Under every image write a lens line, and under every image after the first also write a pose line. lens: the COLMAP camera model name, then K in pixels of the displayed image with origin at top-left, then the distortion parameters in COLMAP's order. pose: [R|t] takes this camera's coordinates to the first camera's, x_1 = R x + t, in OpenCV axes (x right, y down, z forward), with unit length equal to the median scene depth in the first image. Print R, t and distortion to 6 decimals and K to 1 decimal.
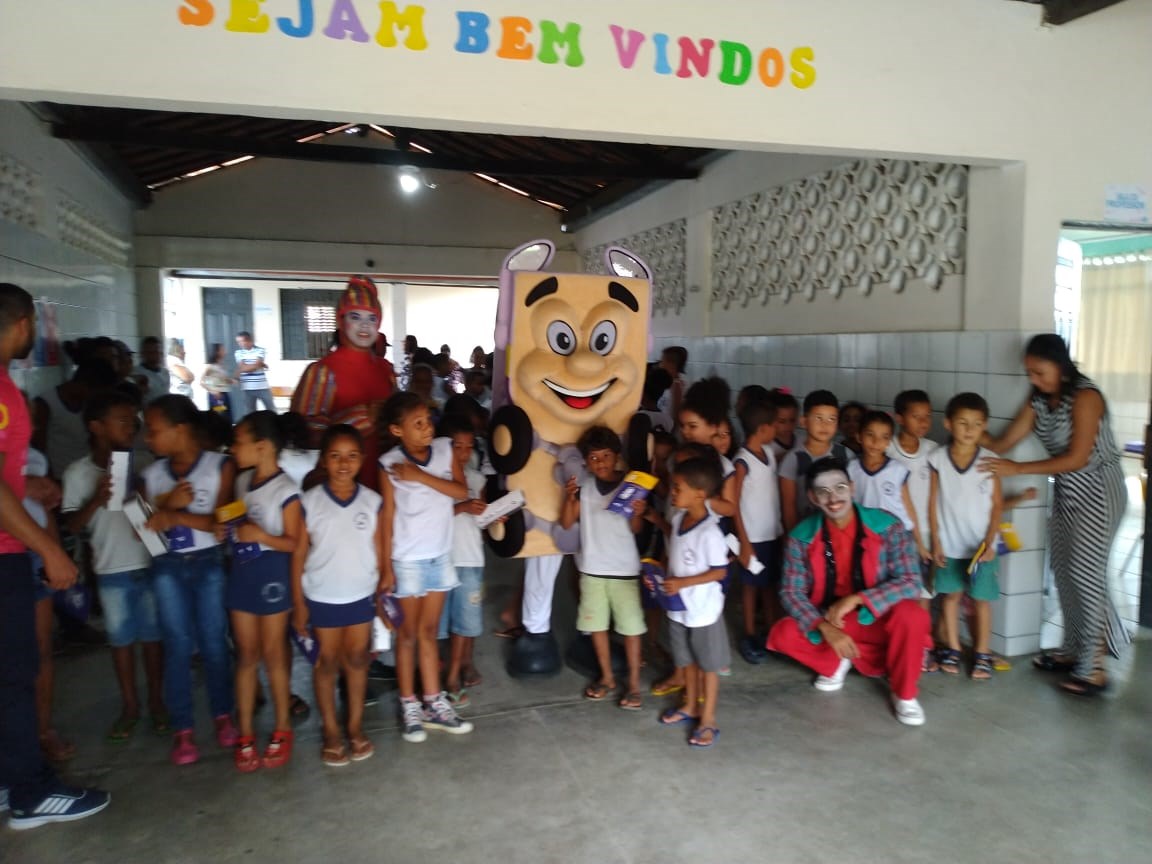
lens RADIAL K [[896.4, 0, 576.0], [0, 896.4, 432.0], [0, 0, 1]] dist [0.136709, -0.300008]
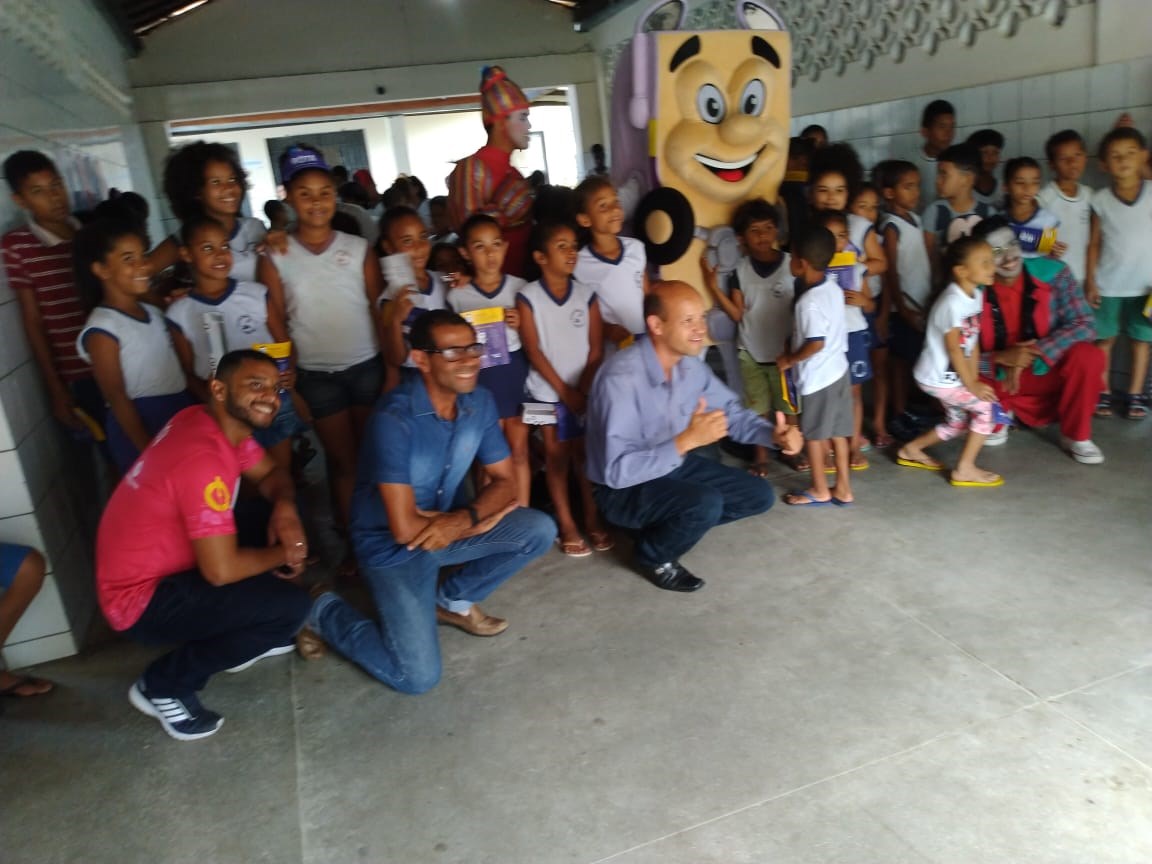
lens RADIAL K [[901.3, 0, 580.1], [0, 901.3, 446.9], [0, 0, 1]] dist [0.058985, -0.122426]
pose [[0.993040, -0.117299, 0.010592, -0.152783], [0.113286, 0.975906, 0.186478, 0.037617], [-0.032210, -0.183980, 0.982402, 0.021577]]
